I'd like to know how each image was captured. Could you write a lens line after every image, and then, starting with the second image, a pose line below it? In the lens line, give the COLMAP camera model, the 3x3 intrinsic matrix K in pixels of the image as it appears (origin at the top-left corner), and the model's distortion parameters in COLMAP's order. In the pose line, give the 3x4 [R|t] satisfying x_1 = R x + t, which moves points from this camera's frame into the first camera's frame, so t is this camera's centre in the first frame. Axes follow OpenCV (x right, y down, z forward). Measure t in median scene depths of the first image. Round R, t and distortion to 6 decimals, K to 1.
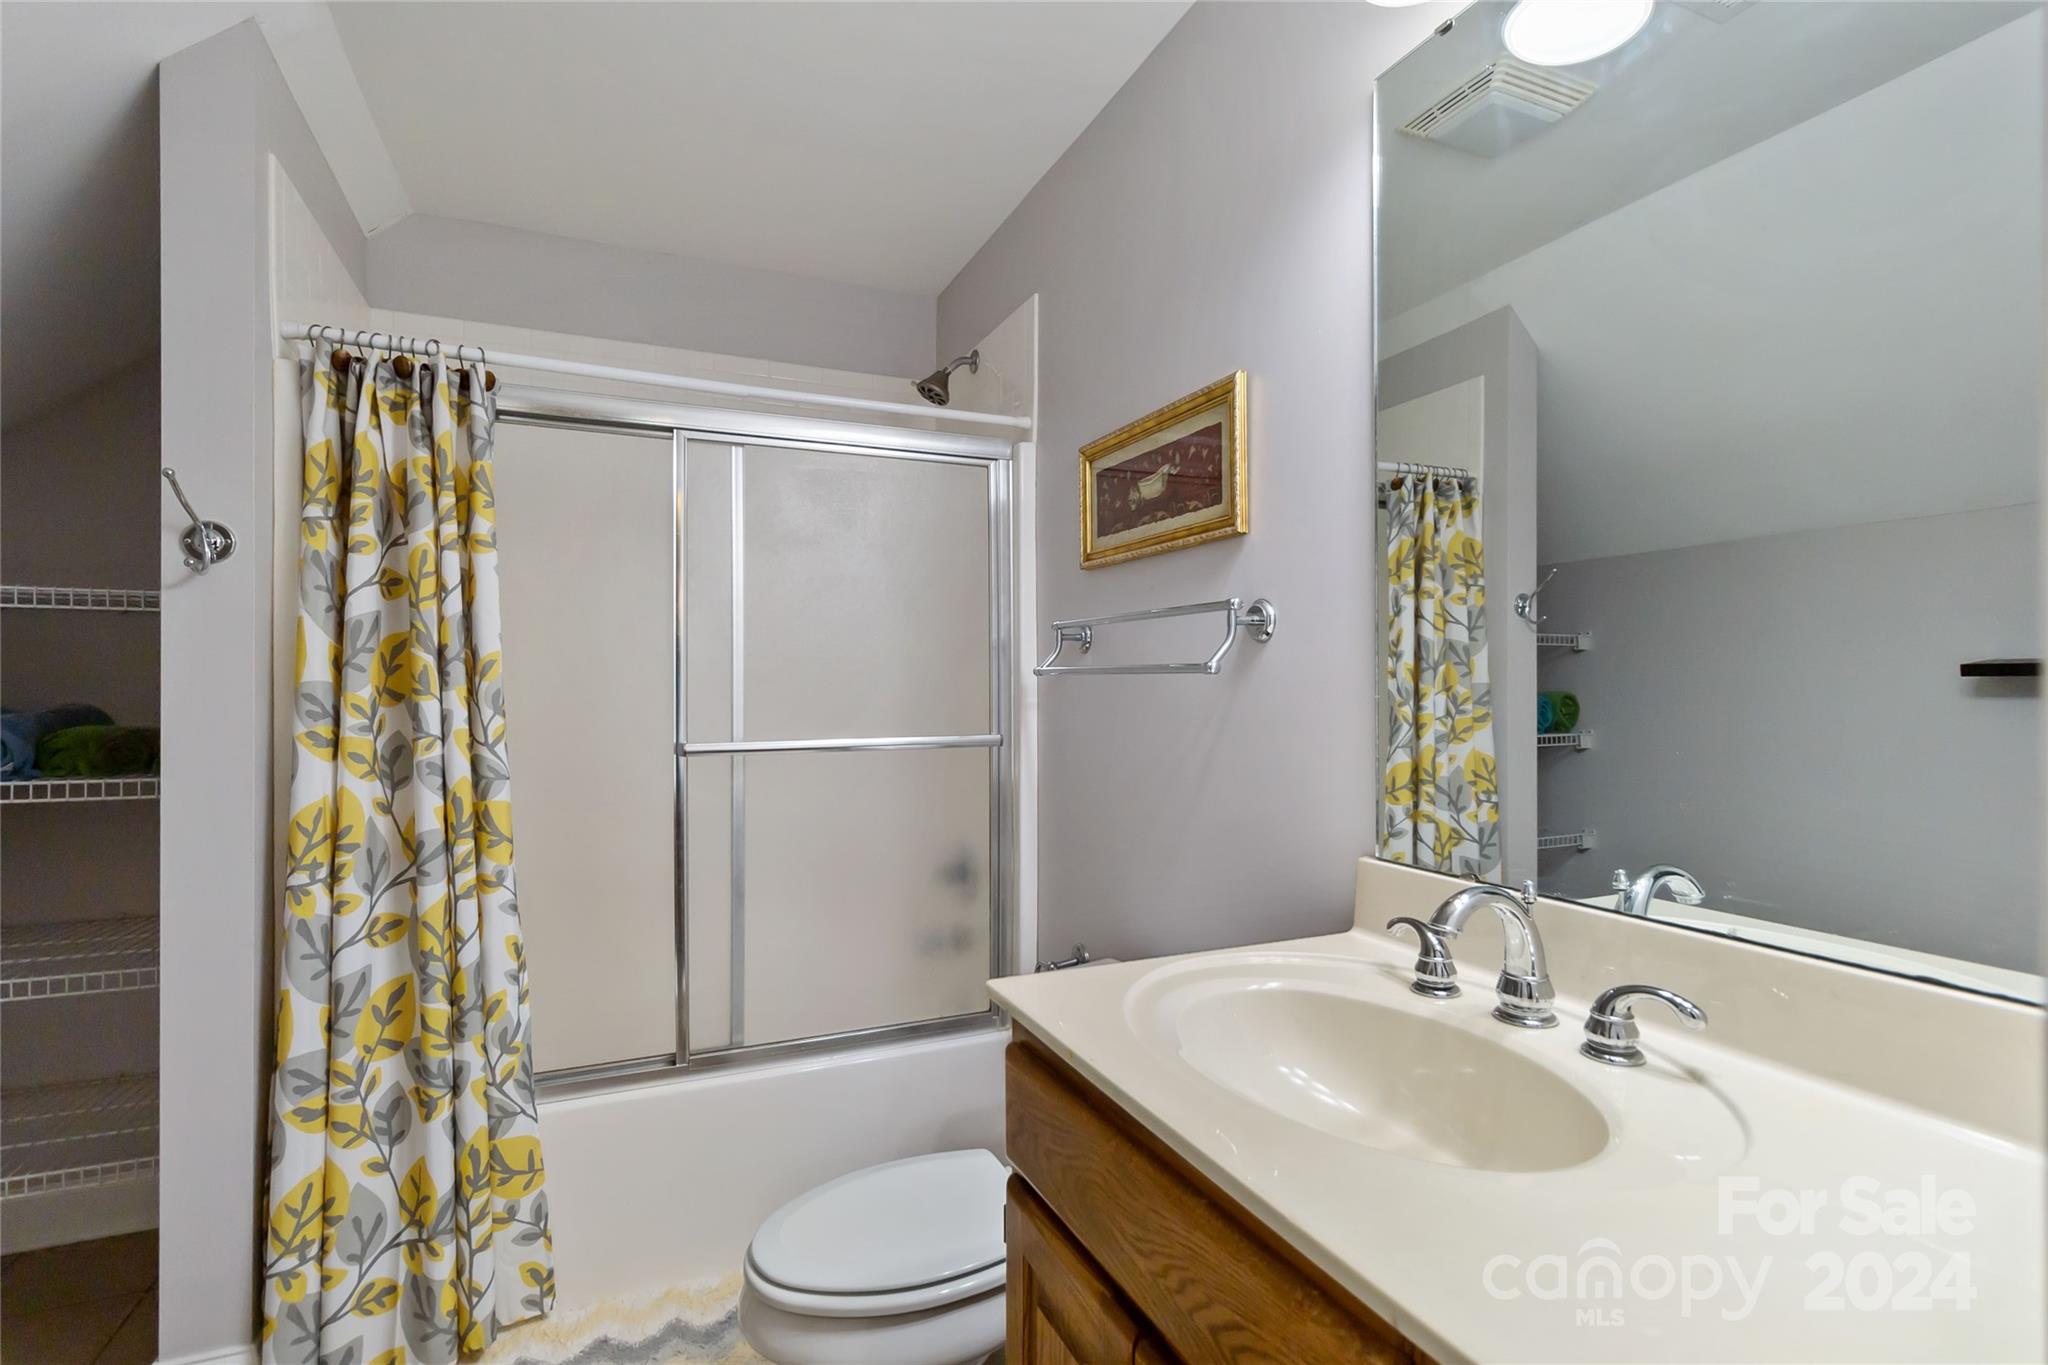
lens RADIAL K [[959.6, 0, 1016.7], [0, 959.6, 673.9], [0, 0, 1]] dist [-0.001563, 0.000416]
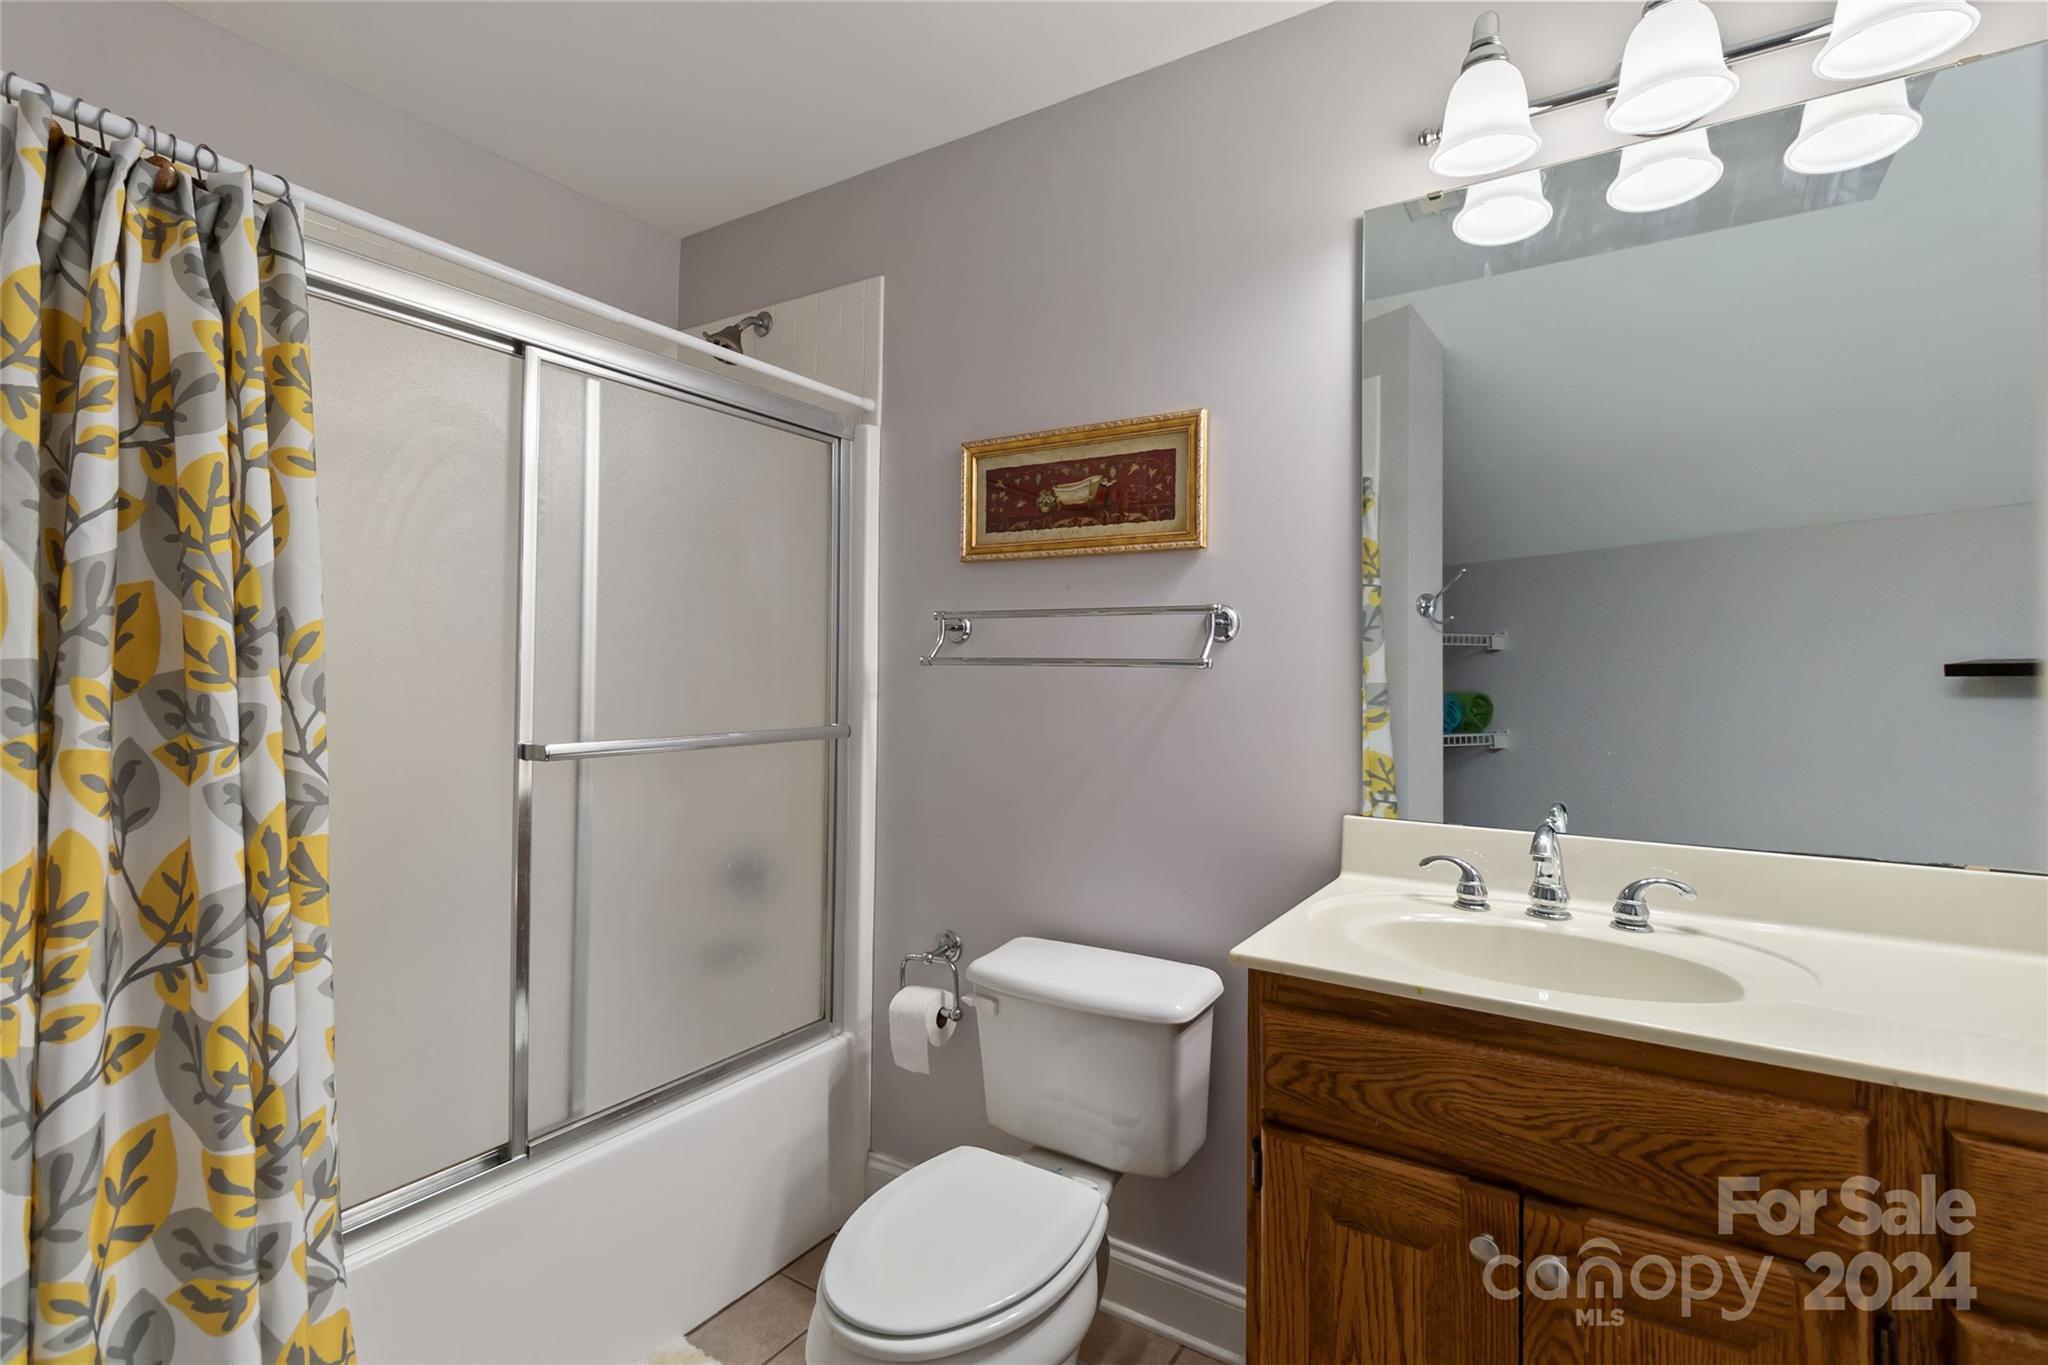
lens RADIAL K [[945.9, 0, 1025.4], [0, 945.9, 649.0], [0, 0, 1]] dist [-0.001688, -0.000795]
pose [[0.828087, 0.024456, 0.560065, -0.520147], [-0.018423, 0.999696, -0.016413, -0.000549], [-0.560296, 0.003273, 0.828286, 0.151172]]
